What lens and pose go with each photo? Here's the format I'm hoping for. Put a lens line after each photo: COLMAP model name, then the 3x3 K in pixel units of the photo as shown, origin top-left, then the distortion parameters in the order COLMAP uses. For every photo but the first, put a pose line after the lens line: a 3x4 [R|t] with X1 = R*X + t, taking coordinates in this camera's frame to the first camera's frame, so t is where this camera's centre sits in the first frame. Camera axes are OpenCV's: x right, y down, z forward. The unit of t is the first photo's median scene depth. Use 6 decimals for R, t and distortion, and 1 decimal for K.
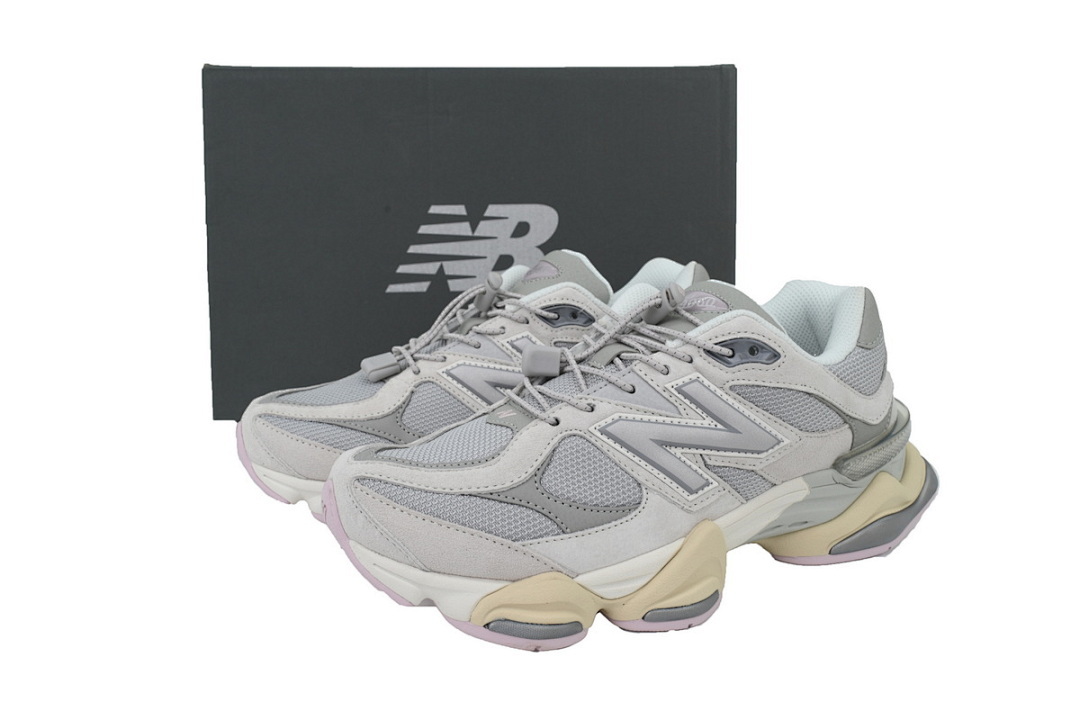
lens RADIAL K [[823.2, 0, 540.0], [0, 823.2, 360.0], [0, 0, 1]] dist [0.001195, 0.000850]
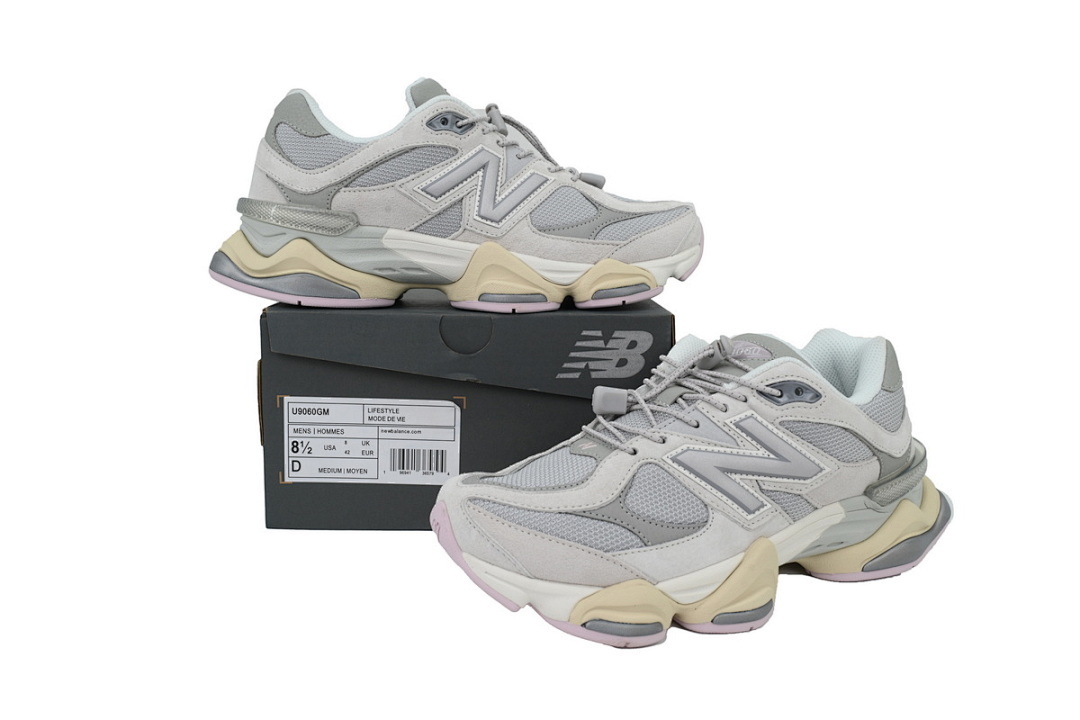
lens RADIAL K [[823.2, 0, 540.0], [0, 823.2, 360.0], [0, 0, 1]] dist [0.001195, 0.000850]
pose [[0.999761, 0.002612, 0.021711, -0.137698], [-0.001112, 0.997628, -0.068834, 0.025359], [-0.021840, 0.068793, 0.997392, -0.170492]]
